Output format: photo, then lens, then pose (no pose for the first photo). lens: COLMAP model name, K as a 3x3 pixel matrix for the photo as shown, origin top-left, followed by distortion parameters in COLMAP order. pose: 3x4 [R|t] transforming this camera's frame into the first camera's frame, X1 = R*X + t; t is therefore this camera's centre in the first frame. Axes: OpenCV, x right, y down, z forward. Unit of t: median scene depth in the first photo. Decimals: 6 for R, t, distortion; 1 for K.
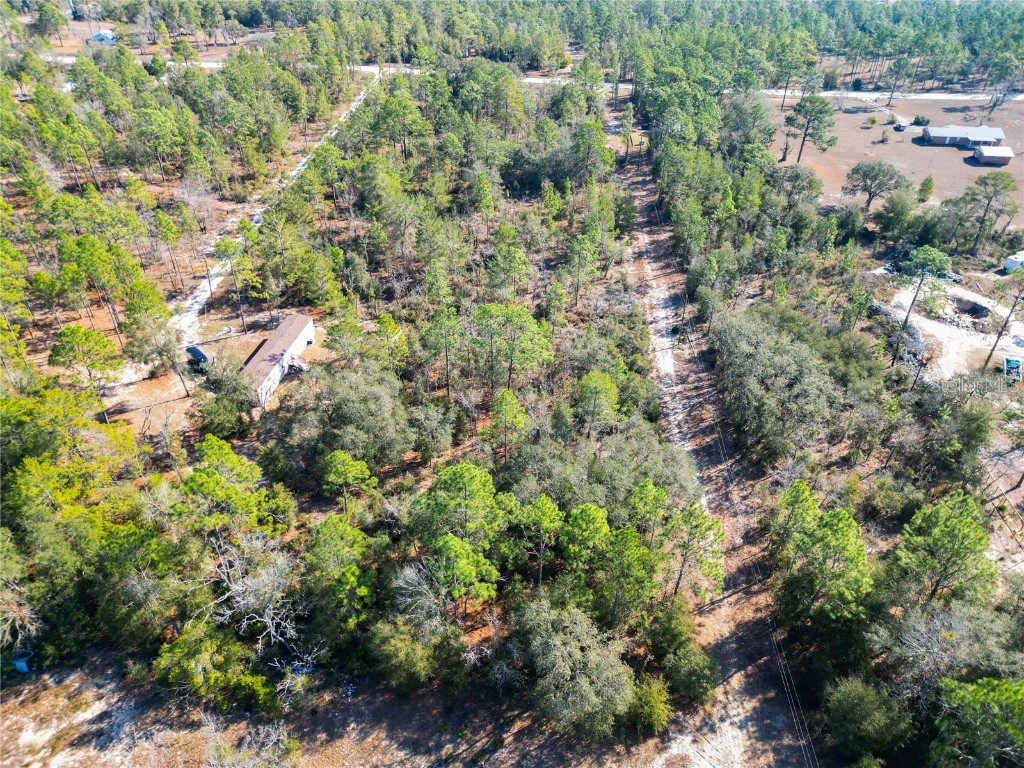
lens RADIAL K [[720.7, 0, 509.7], [0, 720.7, 387.7], [0, 0, 1]] dist [0.044459, -0.041497]
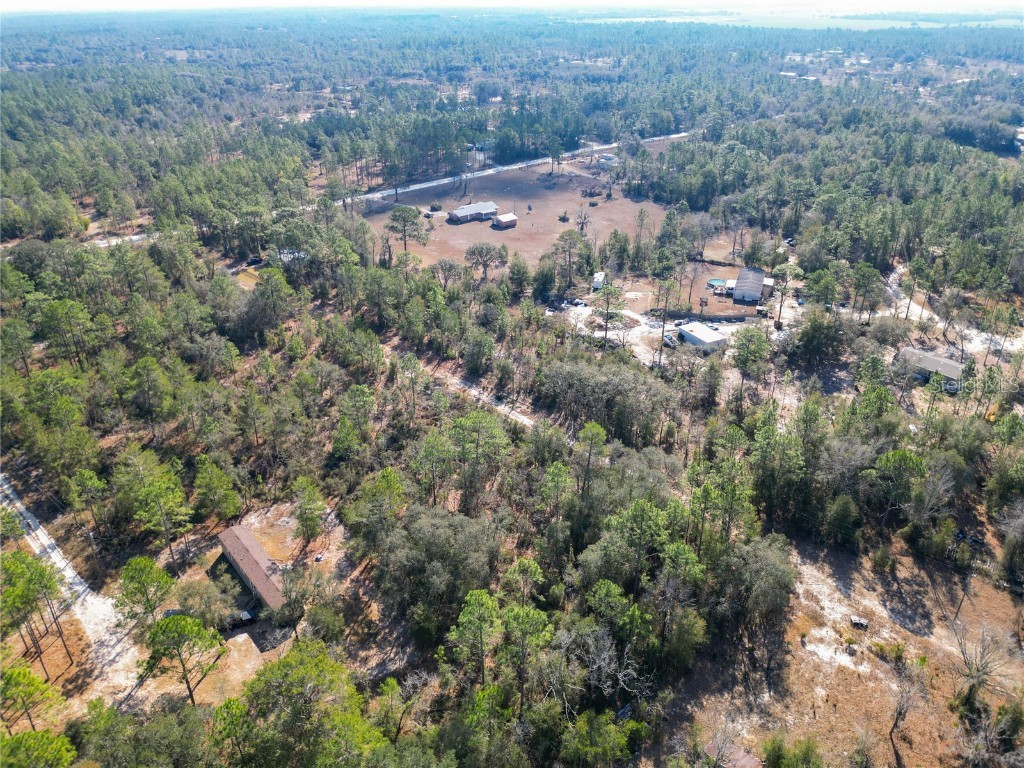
lens RADIAL K [[745.9, 0, 513.5], [0, 745.9, 384.9], [0, 0, 1]] dist [0.023296, -0.088683]
pose [[0.666508, -0.353223, 0.656506, -0.546012], [0.435833, 0.899081, 0.041265, -0.130553], [-0.604828, 0.258624, 0.753191, 0.001127]]
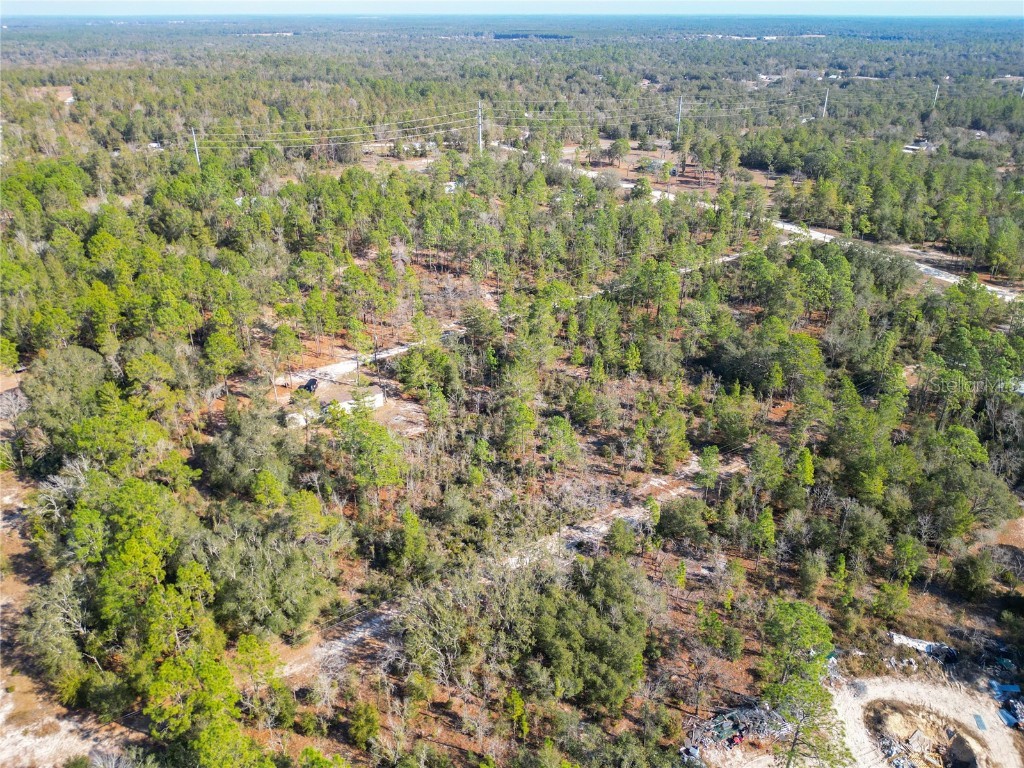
lens RADIAL K [[742.2, 0, 512.0], [0, 742.2, 384.0], [0, 0, 1]] dist [0.027338, -0.035267]
pose [[0.611478, 0.352494, -0.708408, 0.722130], [-0.454152, 0.889487, 0.050585, -0.252582], [0.647951, 0.290794, 0.703988, 0.178077]]
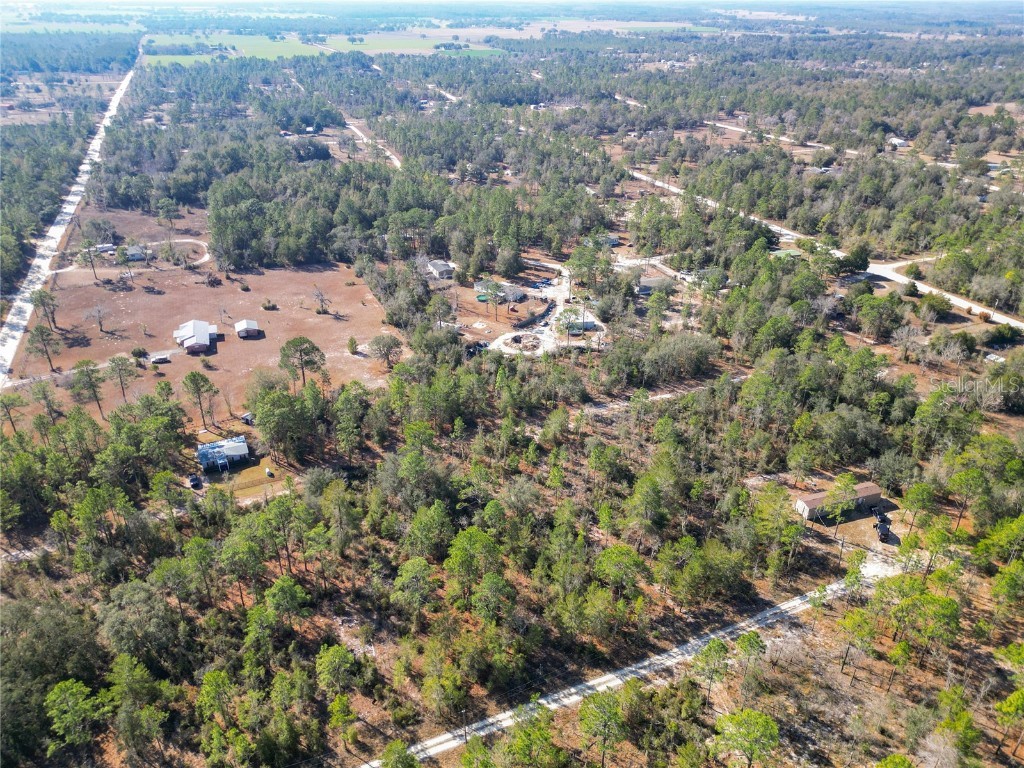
lens RADIAL K [[729.1, 0, 508.5], [0, 729.1, 383.4], [0, 0, 1]] dist [0.049888, -0.034374]
pose [[-0.465158, -0.419764, 0.779376, -0.913803], [0.502977, 0.599173, 0.622902, -1.240524], [-0.728452, 0.681756, -0.067578, 1.197382]]
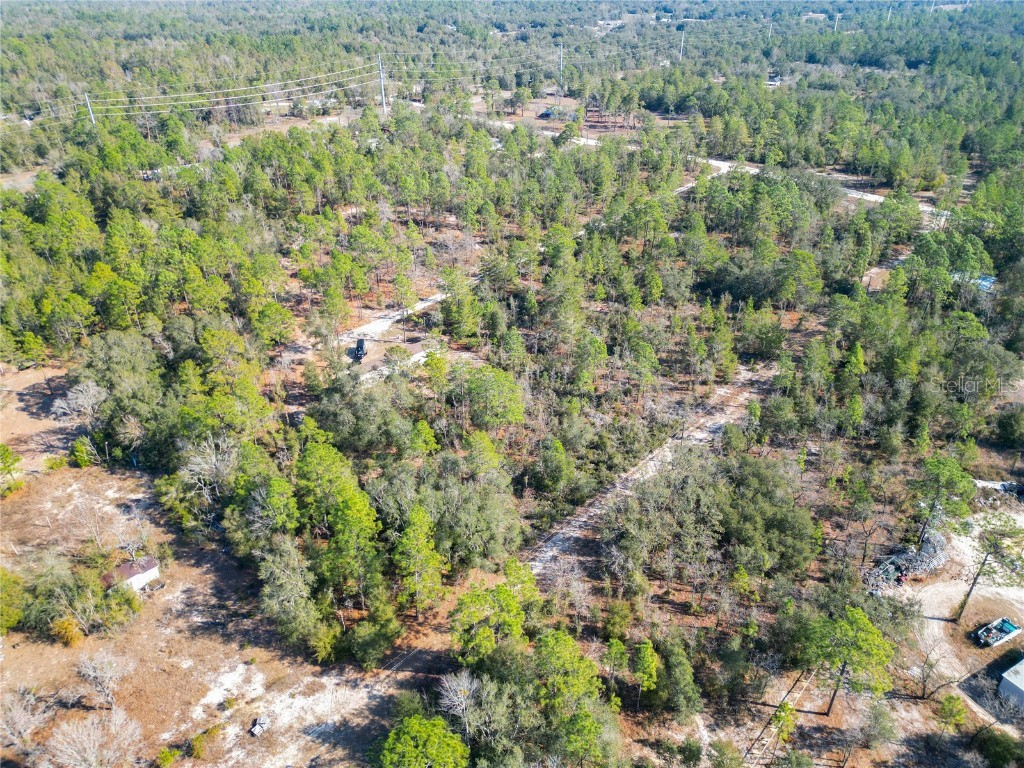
lens RADIAL K [[716.6, 0, 511.2], [0, 716.6, 397.6], [0, 0, 1]] dist [0.043874, -0.025220]
pose [[0.777907, 0.318130, -0.541898, 0.520967], [-0.352161, 0.934936, 0.043334, -0.097123], [0.520425, 0.157126, 0.839326, -0.034352]]
